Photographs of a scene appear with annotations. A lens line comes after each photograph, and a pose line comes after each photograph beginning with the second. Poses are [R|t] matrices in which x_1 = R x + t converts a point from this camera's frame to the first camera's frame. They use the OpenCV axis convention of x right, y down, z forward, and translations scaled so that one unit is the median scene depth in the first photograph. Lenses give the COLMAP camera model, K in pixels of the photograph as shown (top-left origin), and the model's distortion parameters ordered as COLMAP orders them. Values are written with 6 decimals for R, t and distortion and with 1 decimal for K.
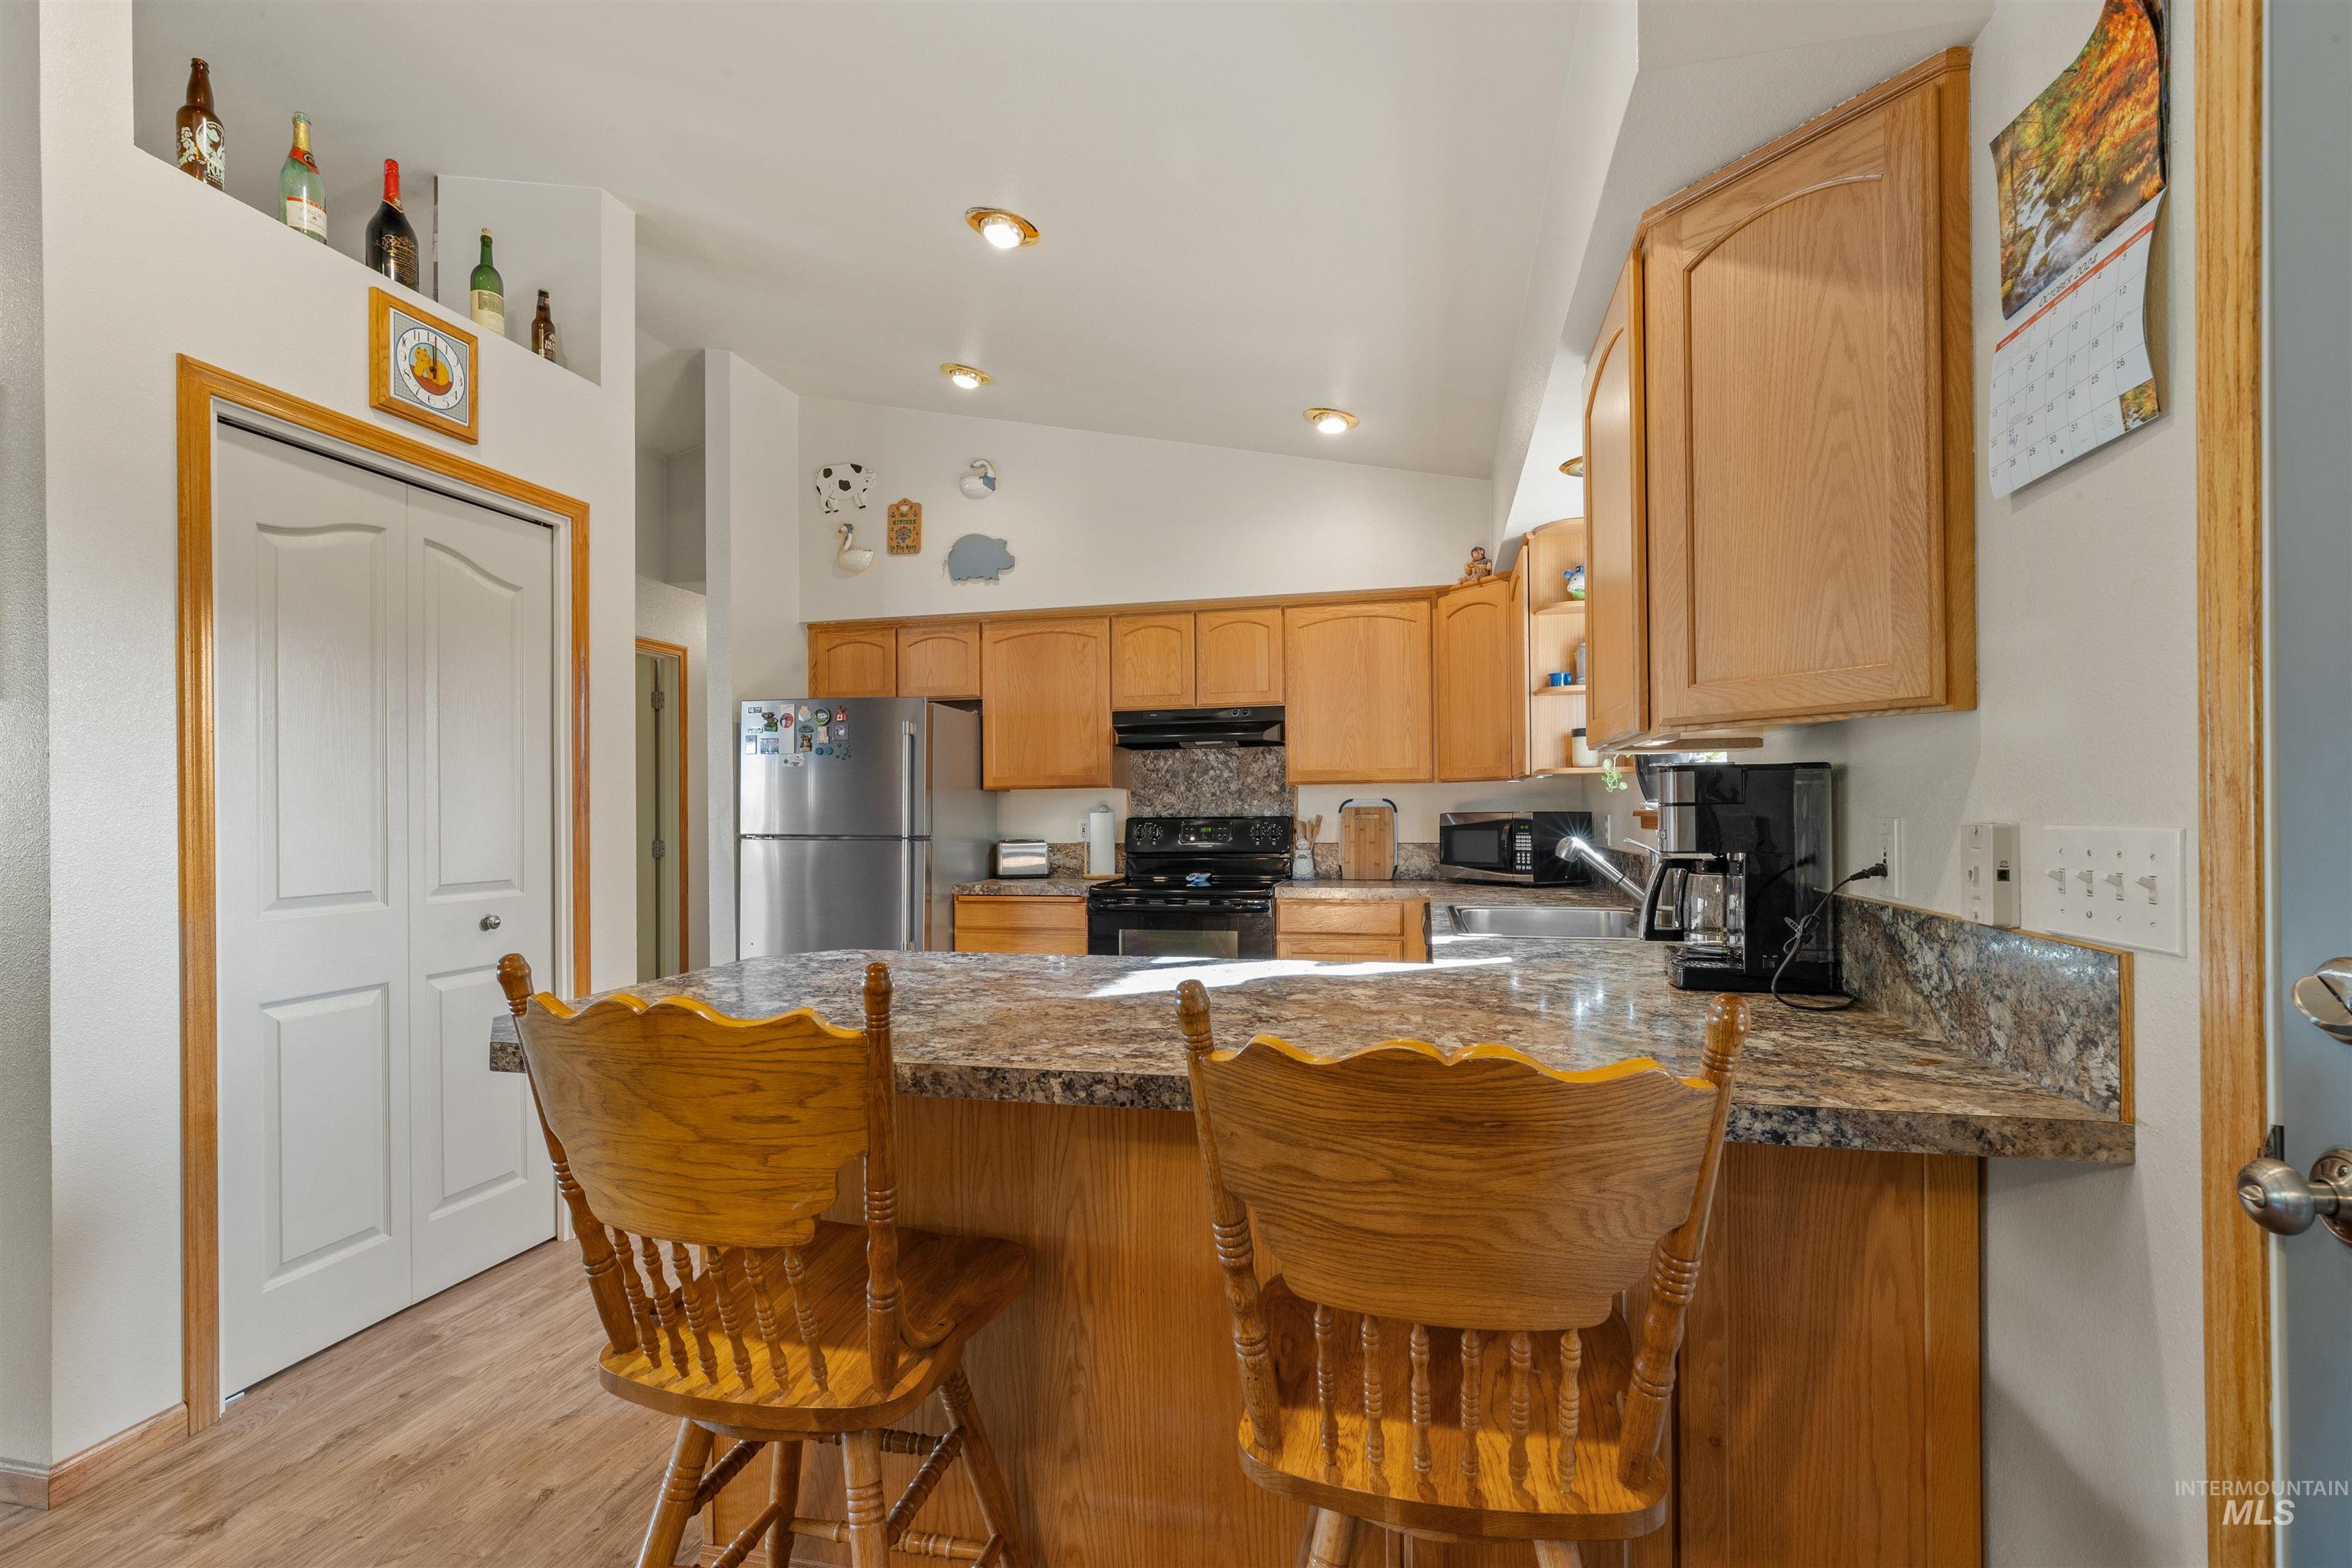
lens RADIAL K [[1067.4, 0, 1168.6], [0, 1067.4, 812.4], [0, 0, 1]] dist [-0.010685, 0.007713]
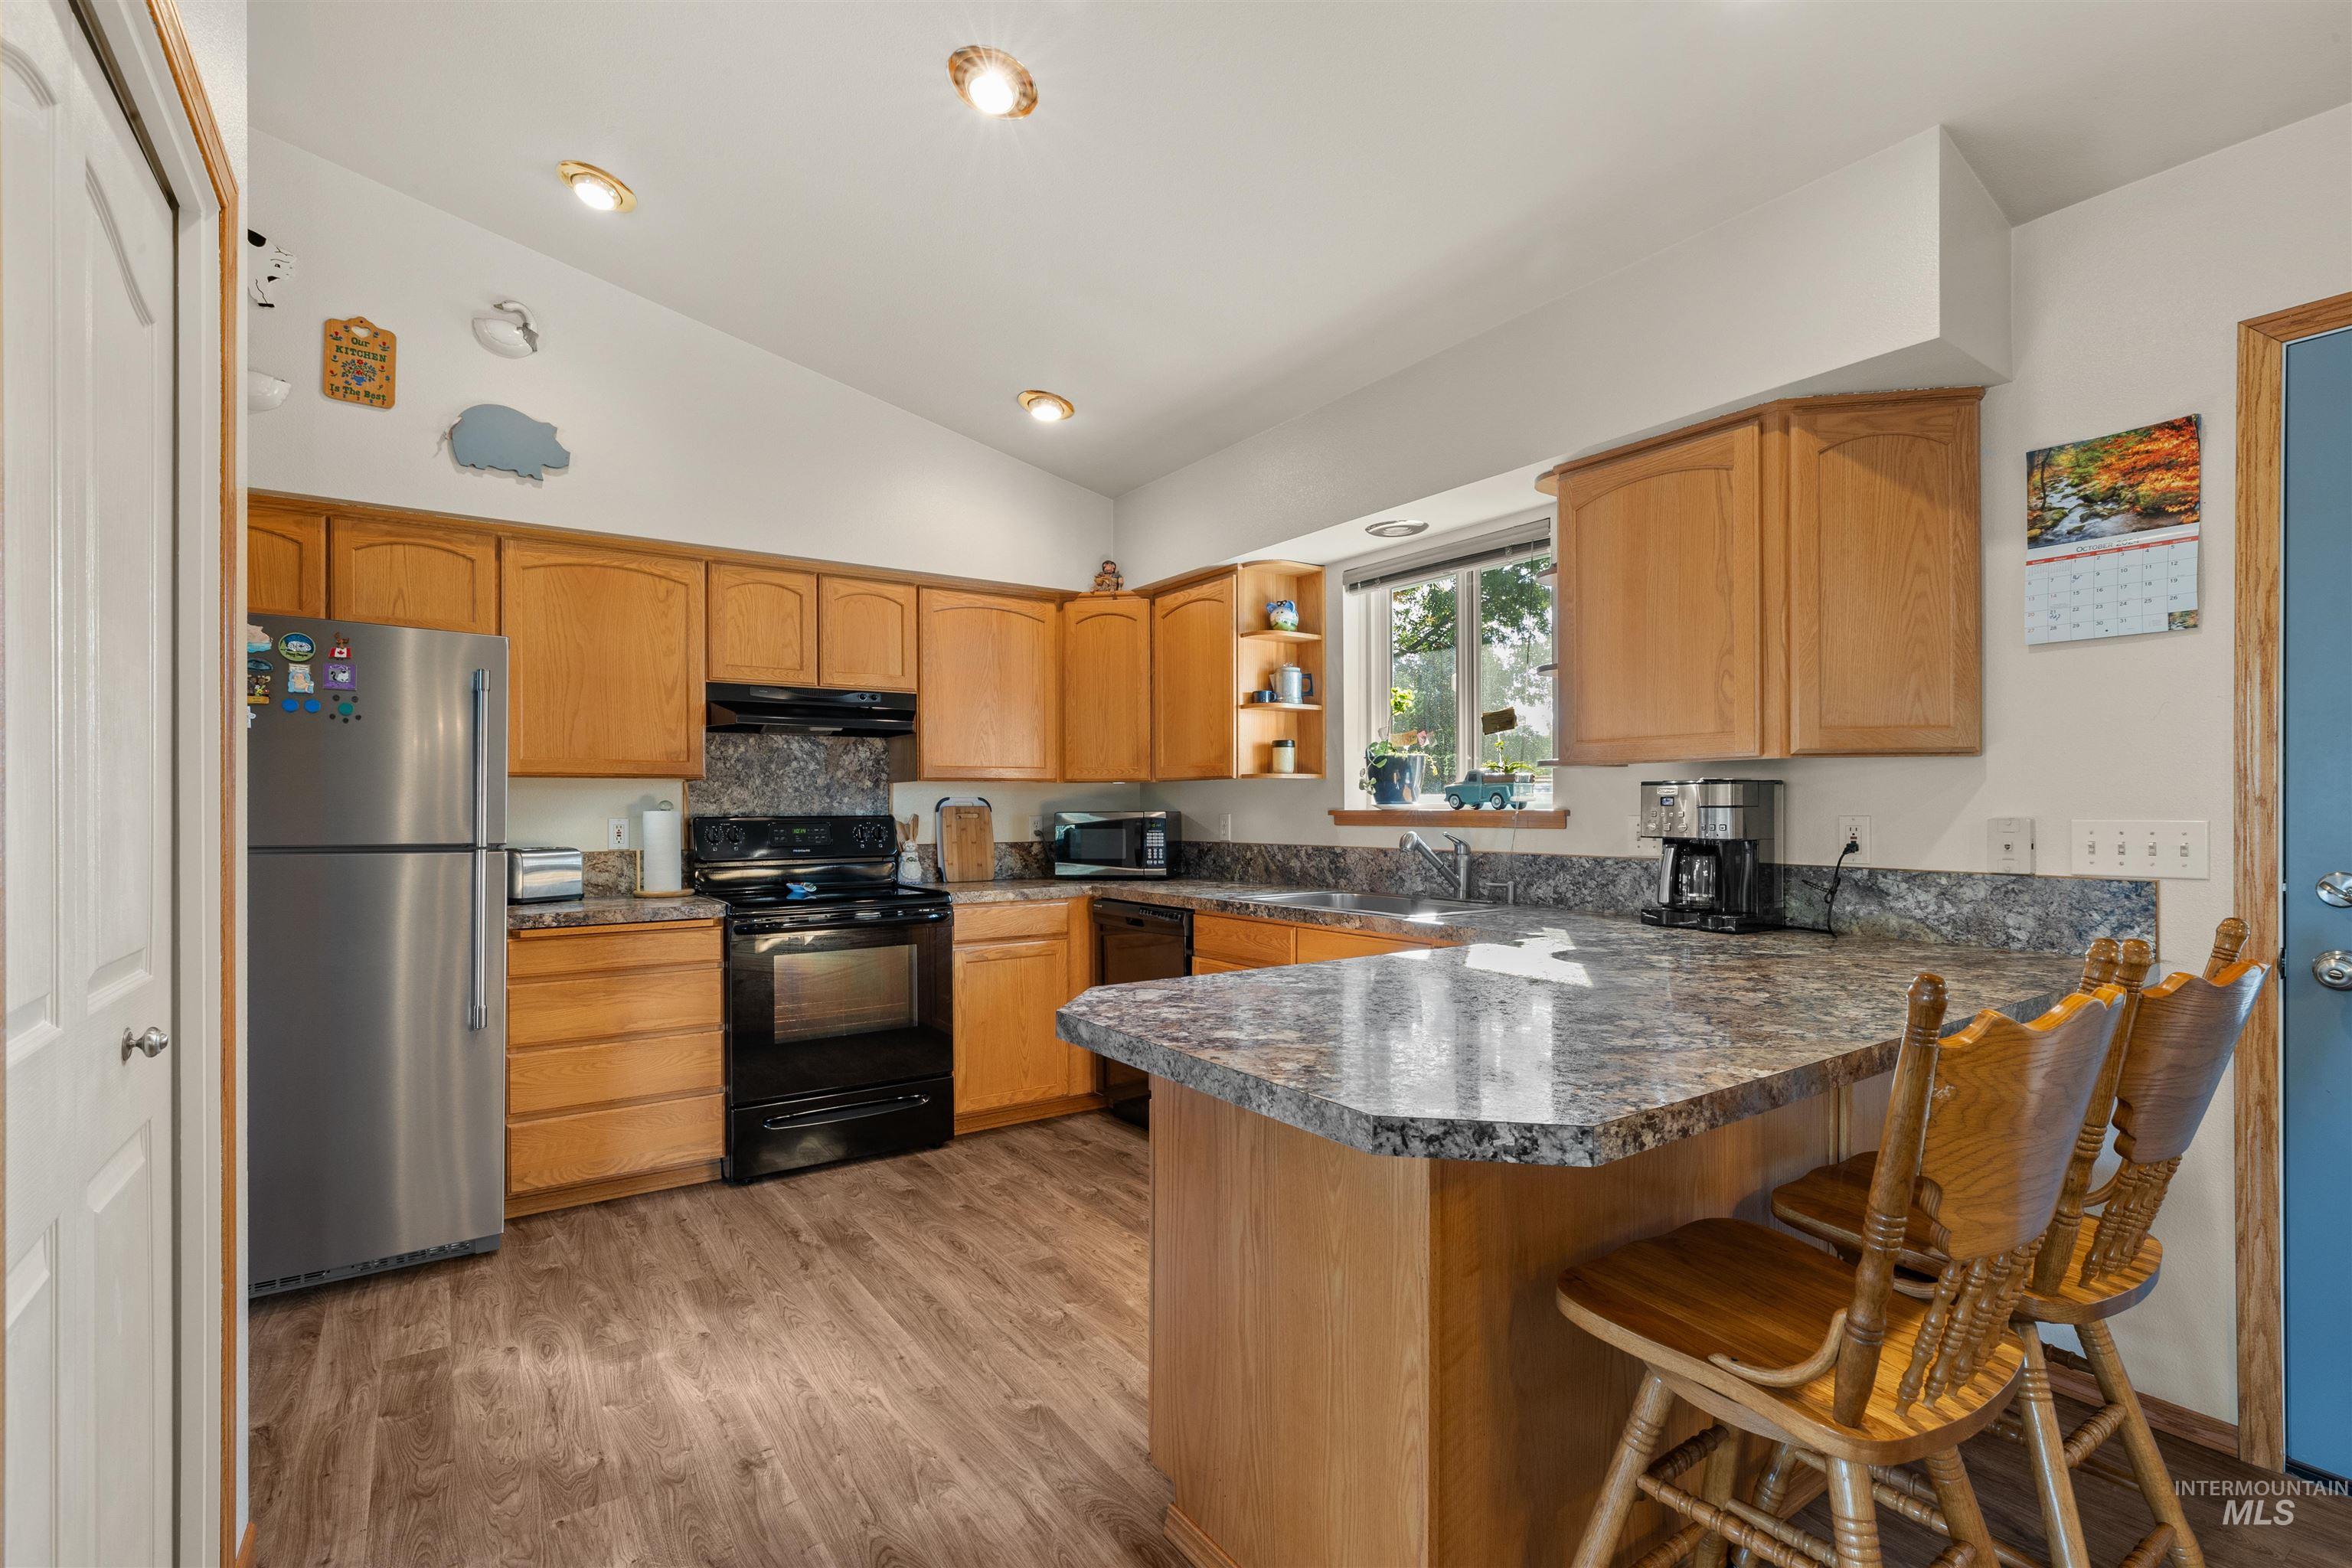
lens RADIAL K [[1067.4, 0, 1171.9], [0, 1067.4, 809.0], [0, 0, 1]] dist [-0.010685, 0.007713]
pose [[0.668665, 0.005507, 0.743544, -0.422500], [-0.002908, 0.999984, -0.004792, 0.001917], [-0.743559, 0.001042, 0.668670, 0.228665]]
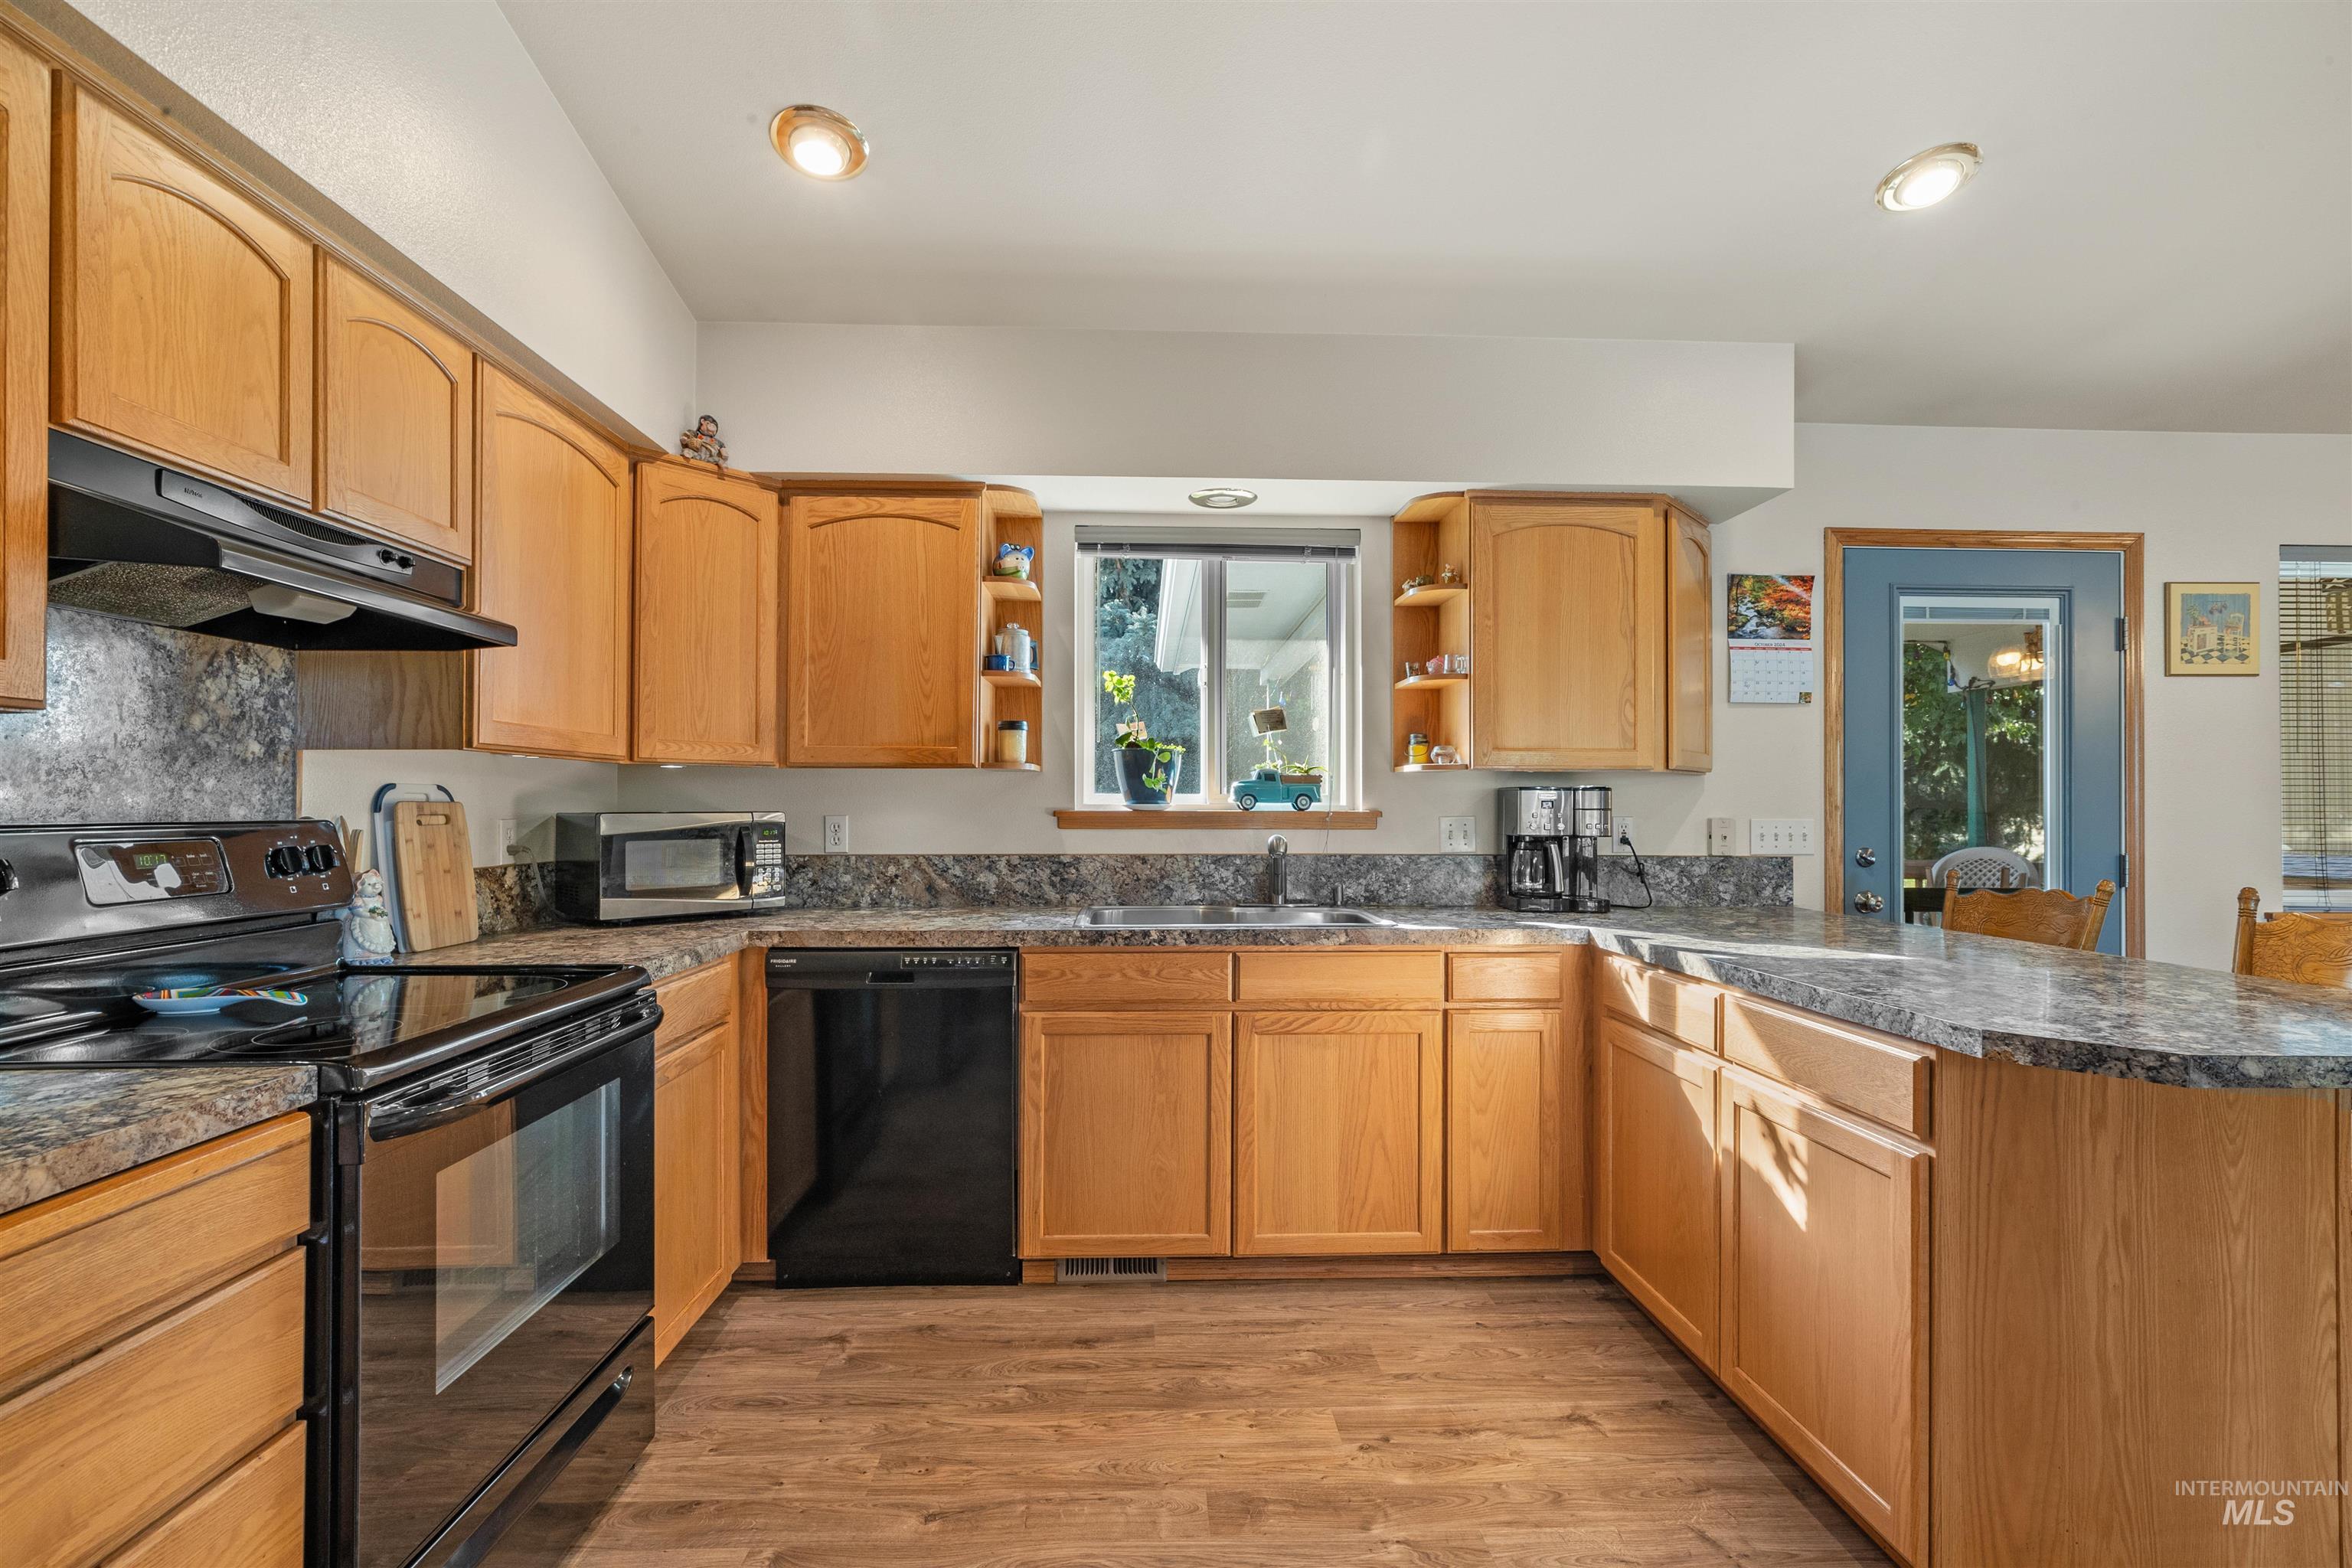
lens RADIAL K [[1067.4, 0, 1159.7], [0, 1067.4, 790.1], [0, 0, 1]] dist [-0.010685, 0.007713]
pose [[-0.264726, 0.021575, 0.964082, -0.396672], [-0.002082, 0.999735, -0.022944, 0.000929], [-0.964321, -0.008082, -0.264611, 0.835757]]
